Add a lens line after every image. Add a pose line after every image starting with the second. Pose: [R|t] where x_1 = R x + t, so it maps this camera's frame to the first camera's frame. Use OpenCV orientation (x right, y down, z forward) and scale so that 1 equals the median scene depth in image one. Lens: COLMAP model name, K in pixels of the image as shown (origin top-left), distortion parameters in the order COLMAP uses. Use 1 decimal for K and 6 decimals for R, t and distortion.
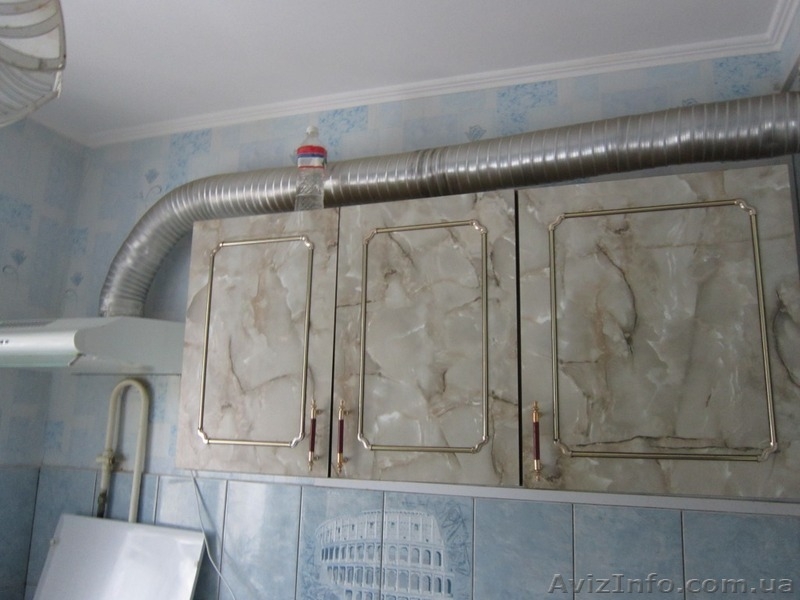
lens RADIAL K [[651.1, 0, 400.0], [0, 651.1, 300.0], [0, 0, 1]] dist [-0.044898, 0.016558]
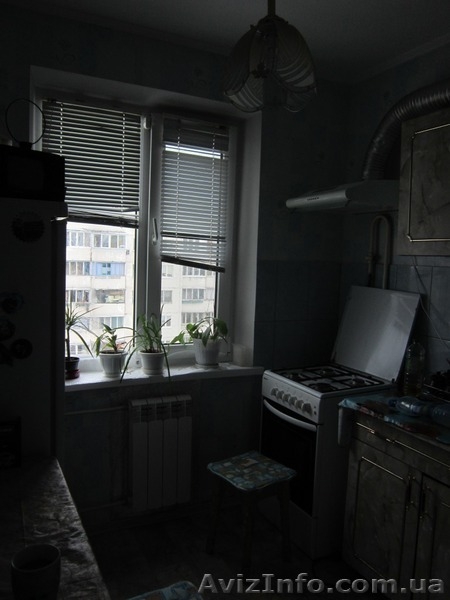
lens RADIAL K [[488.3, 0, 225.0], [0, 488.3, 300.0], [0, 0, 1]] dist [-0.044898, 0.016558]
pose [[0.719069, 0.051952, -0.692994, 0.254152], [0.127683, 0.970349, 0.205232, 0.018359], [0.683108, -0.236059, 0.691114, -0.342591]]
